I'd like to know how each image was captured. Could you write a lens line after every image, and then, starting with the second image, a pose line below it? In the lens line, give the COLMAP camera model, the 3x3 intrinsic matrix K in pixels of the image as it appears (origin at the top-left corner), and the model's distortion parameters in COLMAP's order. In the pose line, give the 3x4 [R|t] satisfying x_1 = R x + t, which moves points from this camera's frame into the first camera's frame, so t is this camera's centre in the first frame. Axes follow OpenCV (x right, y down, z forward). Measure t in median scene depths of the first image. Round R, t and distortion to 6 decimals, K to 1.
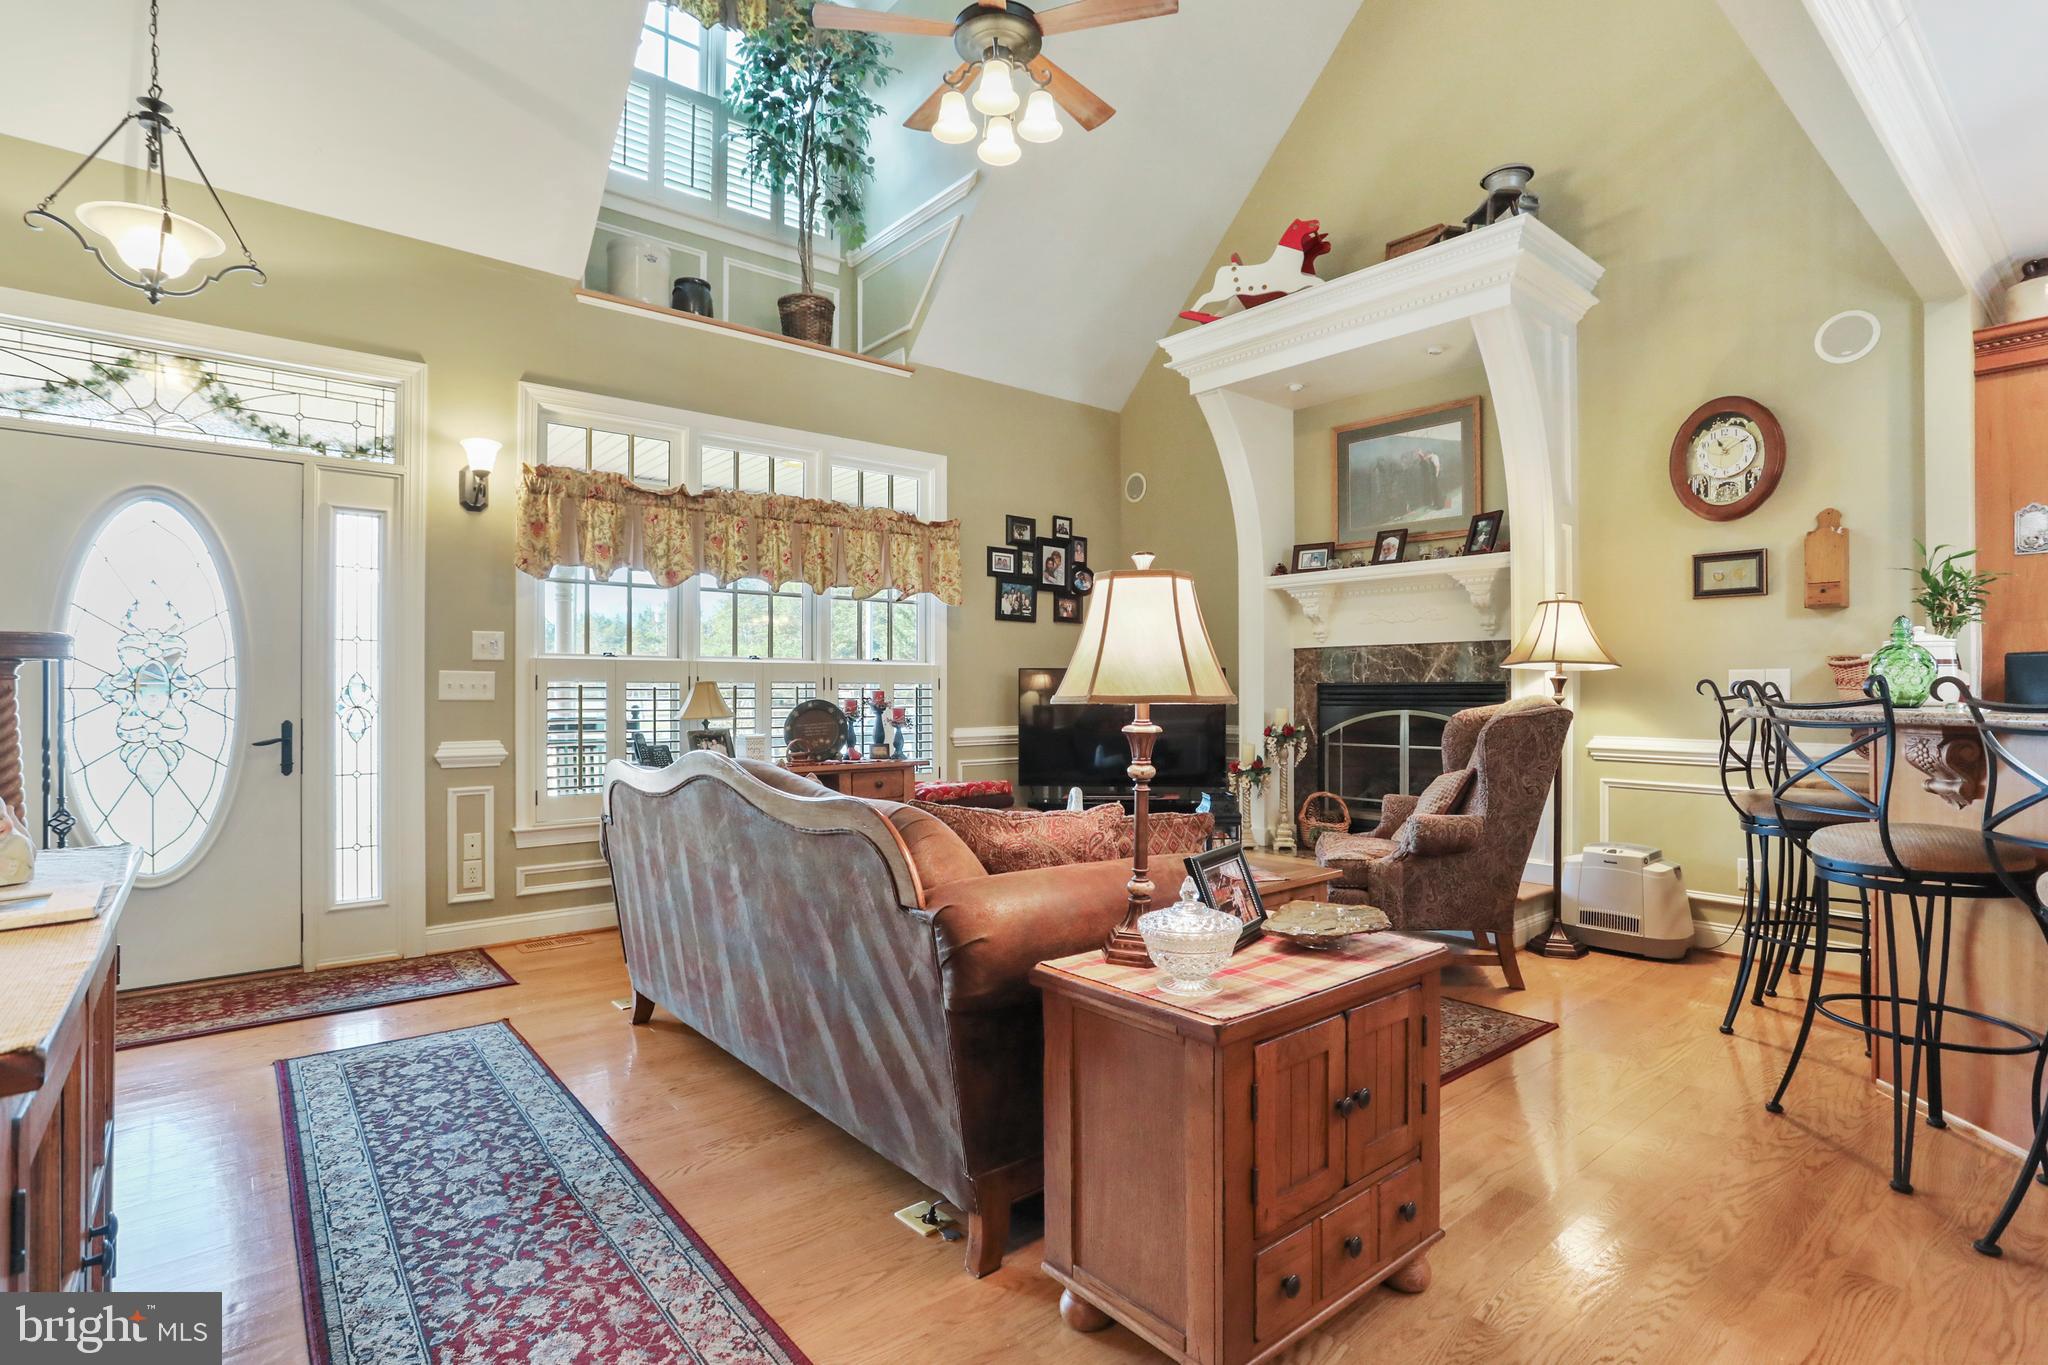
lens RADIAL K [[991.9, 0, 1024.6], [0, 991.9, 686.7], [0, 0, 1]] dist [-0.066350, 0.037198]
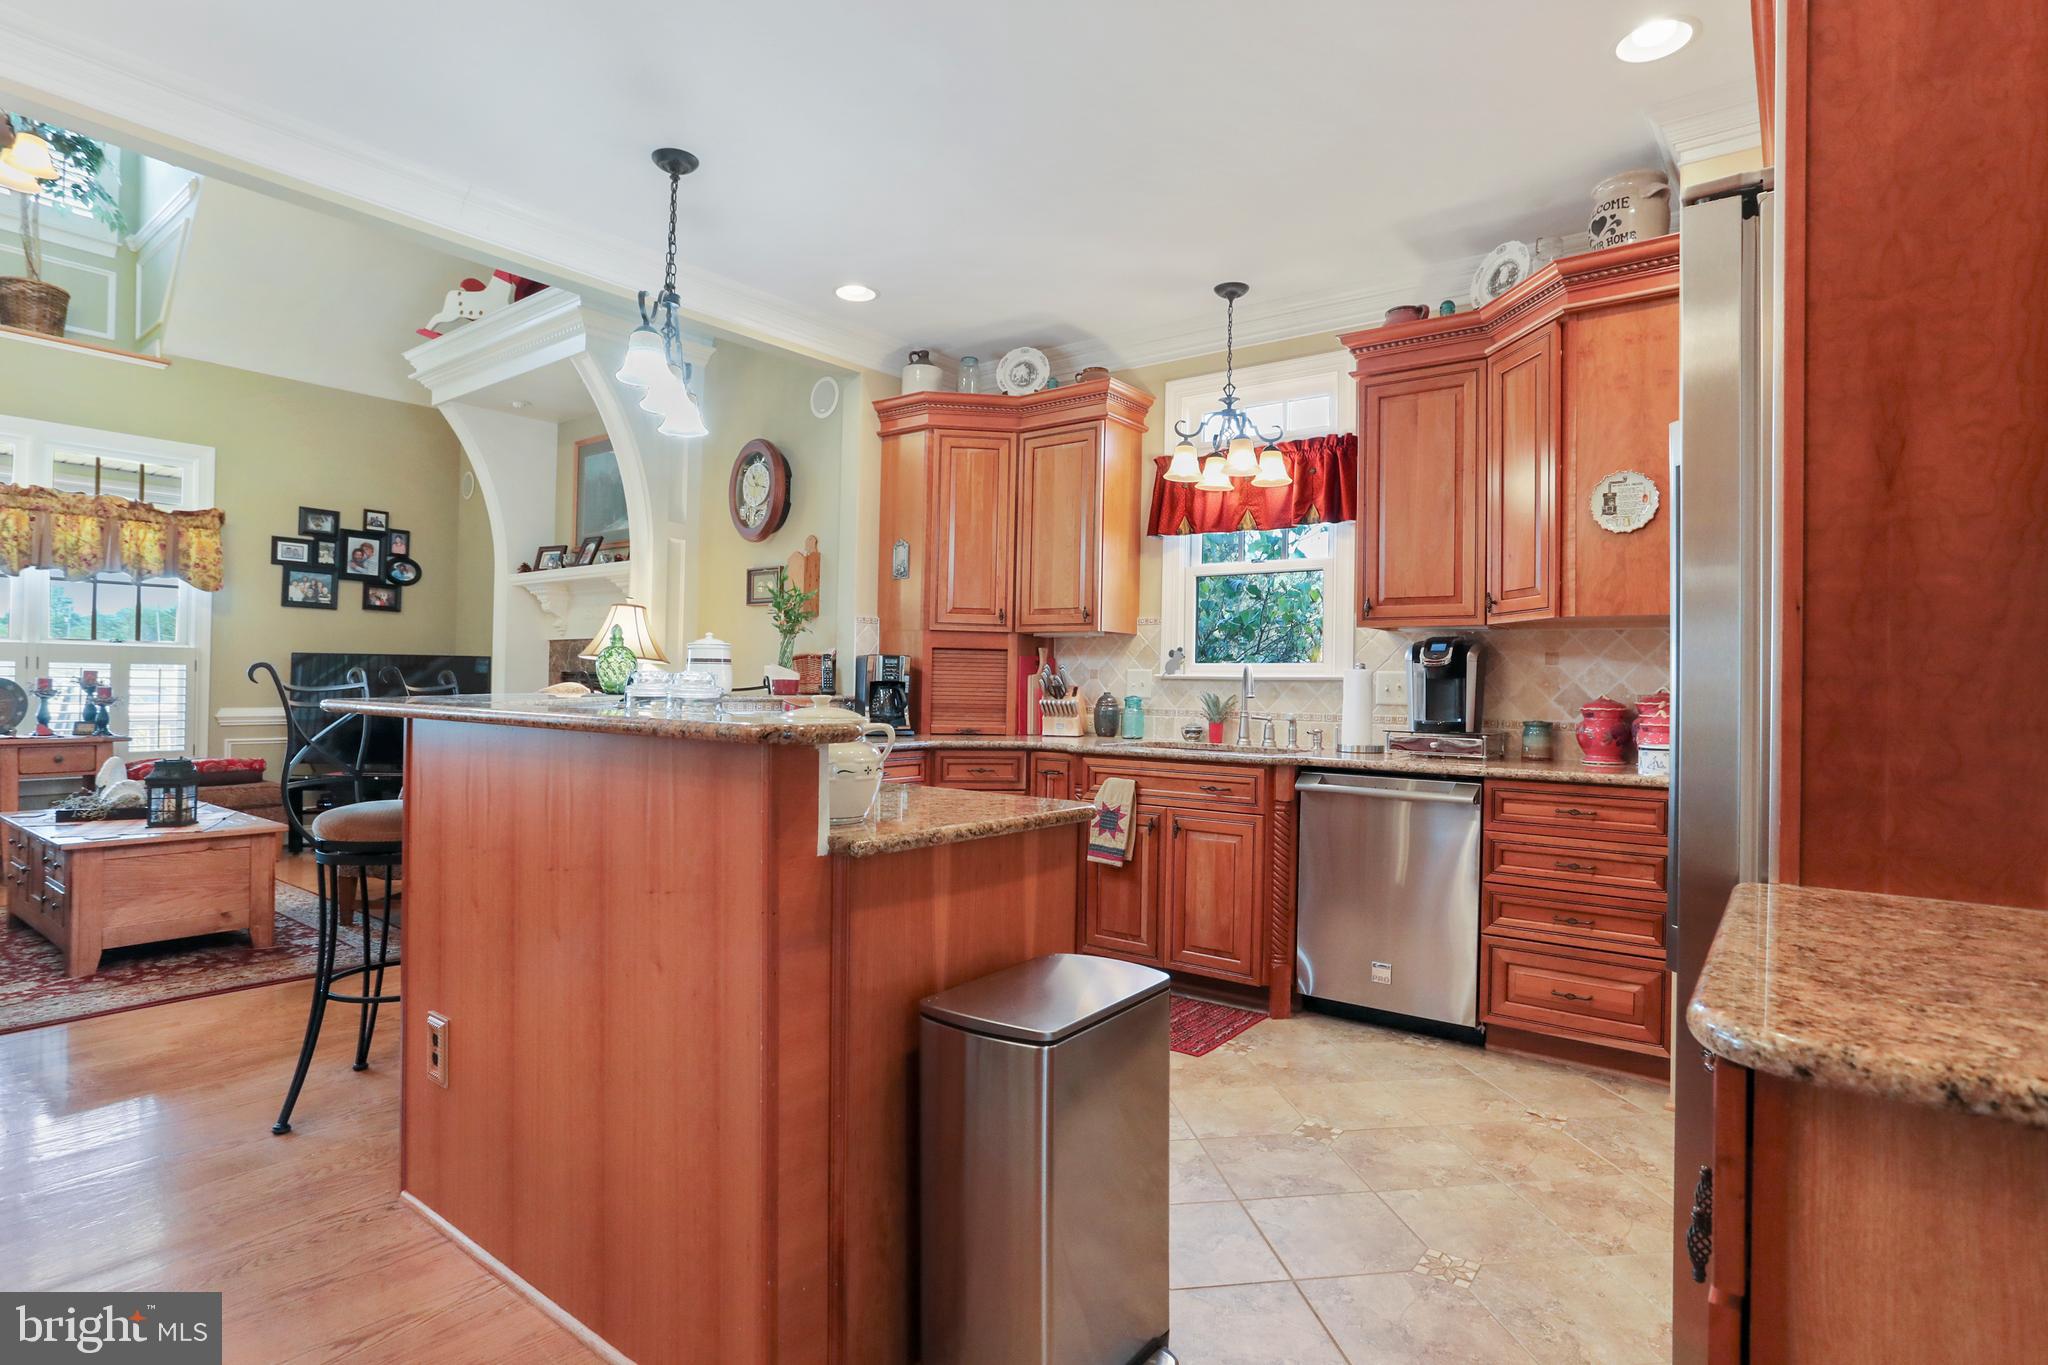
lens RADIAL K [[1017.3, 0, 1024.0], [0, 1017.3, 682.5], [0, 0, 1]] dist [-0.069404, 0.030315]
pose [[0.974059, 0.018368, 0.225545, 0.731015], [-0.019191, 0.999815, 0.001458, -0.004621], [-0.225477, -0.005748, 0.974232, -0.284526]]
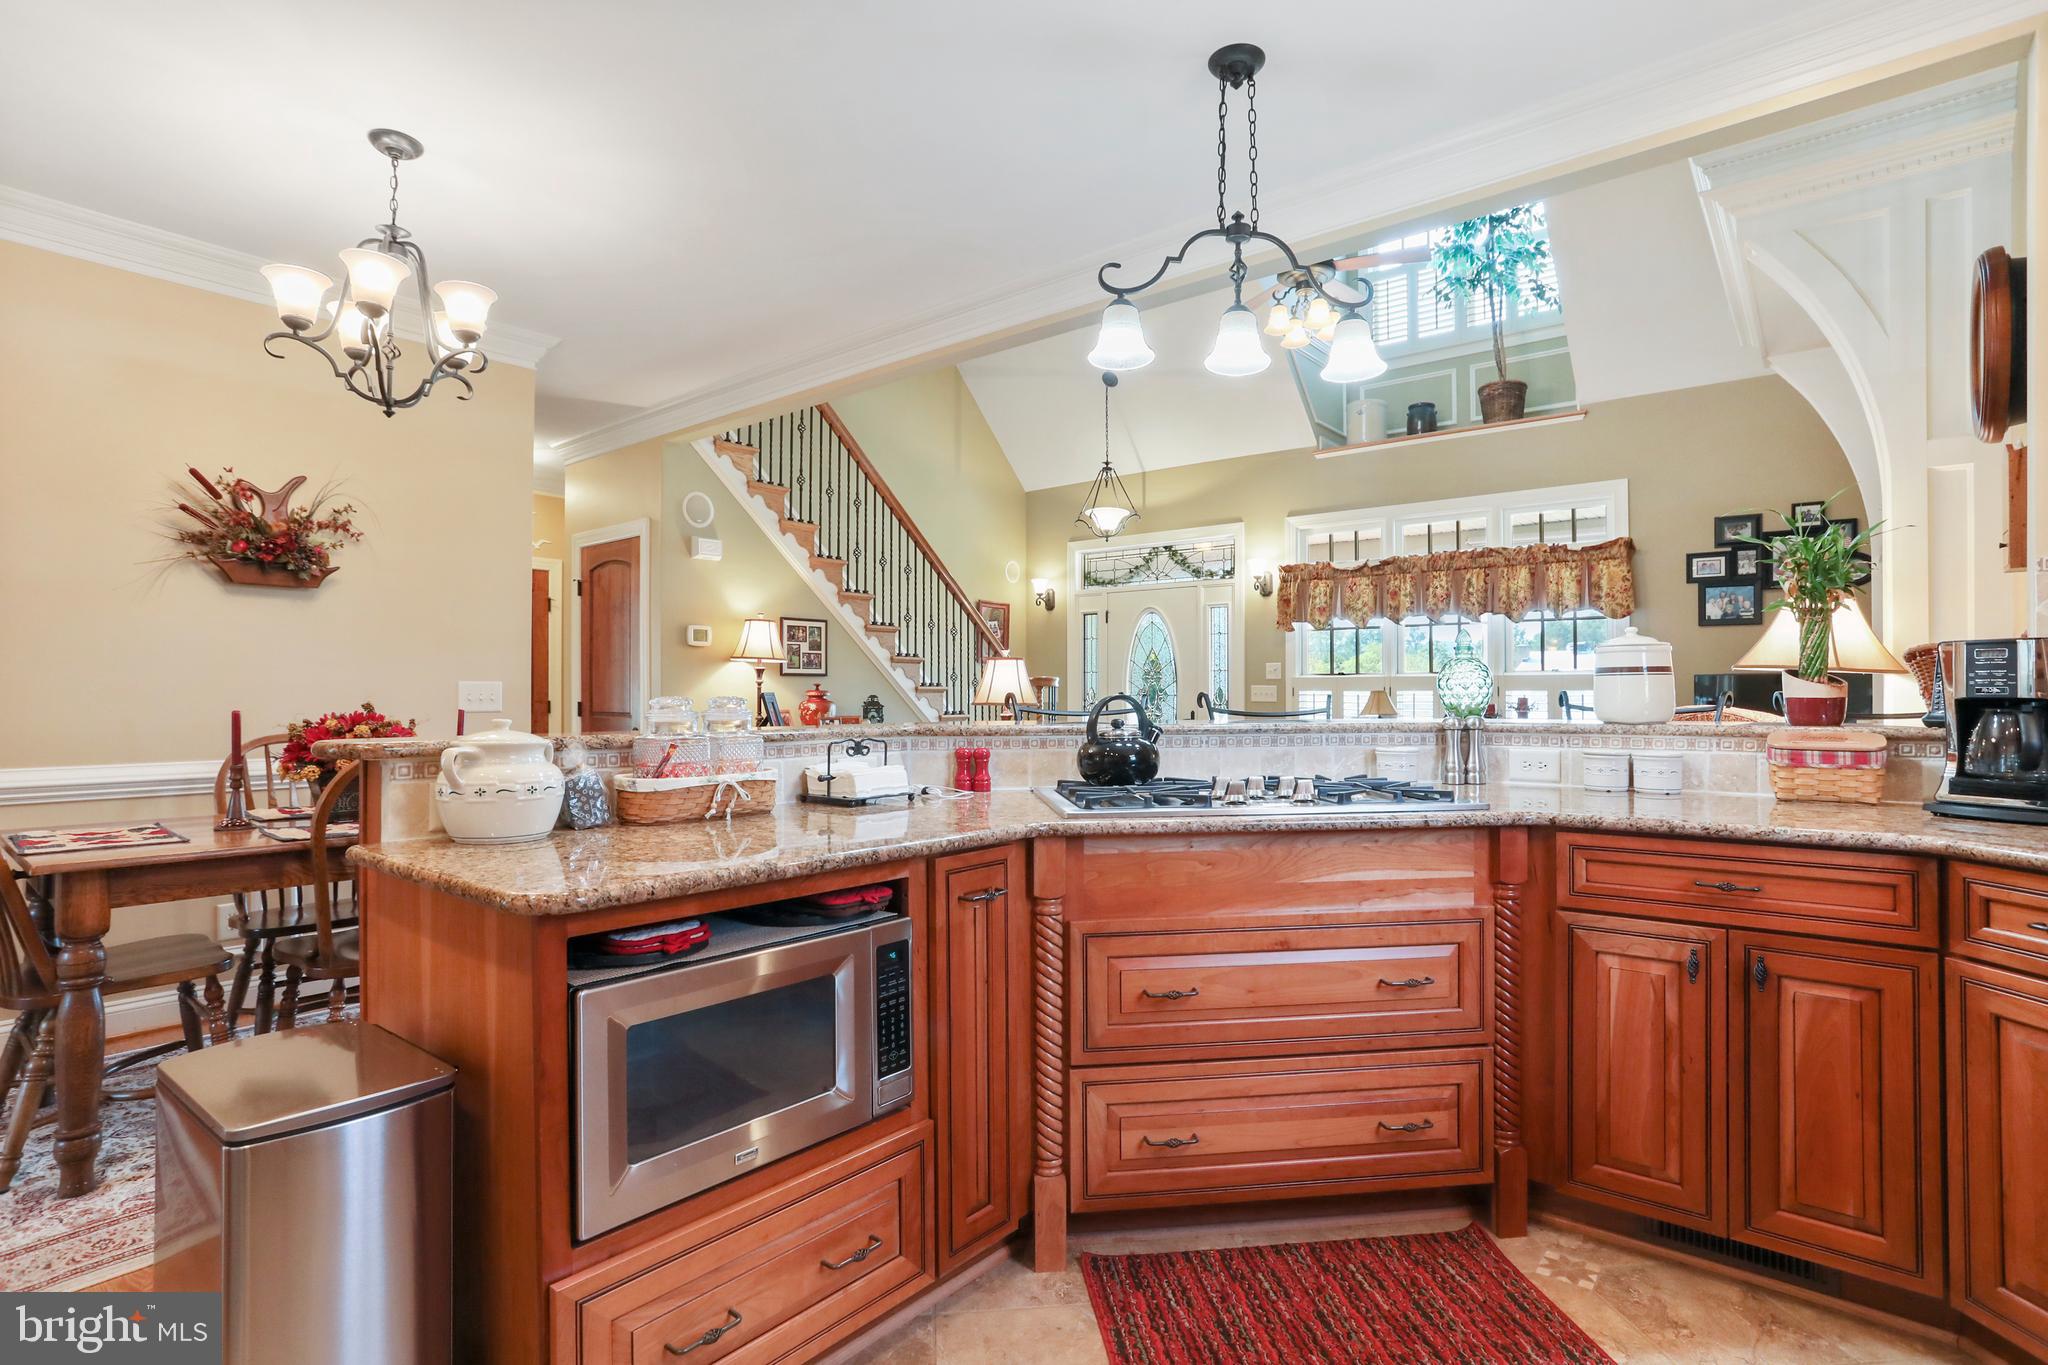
lens RADIAL K [[1017.3, 0, 1024.0], [0, 1017.3, 682.5], [0, 0, 1]] dist [-0.069404, 0.030315]
pose [[0.187905, -0.010079, -0.982136, 1.194911], [0.004828, 0.999945, -0.009338, -0.006603], [0.982175, -0.002987, 0.187943, 0.212624]]
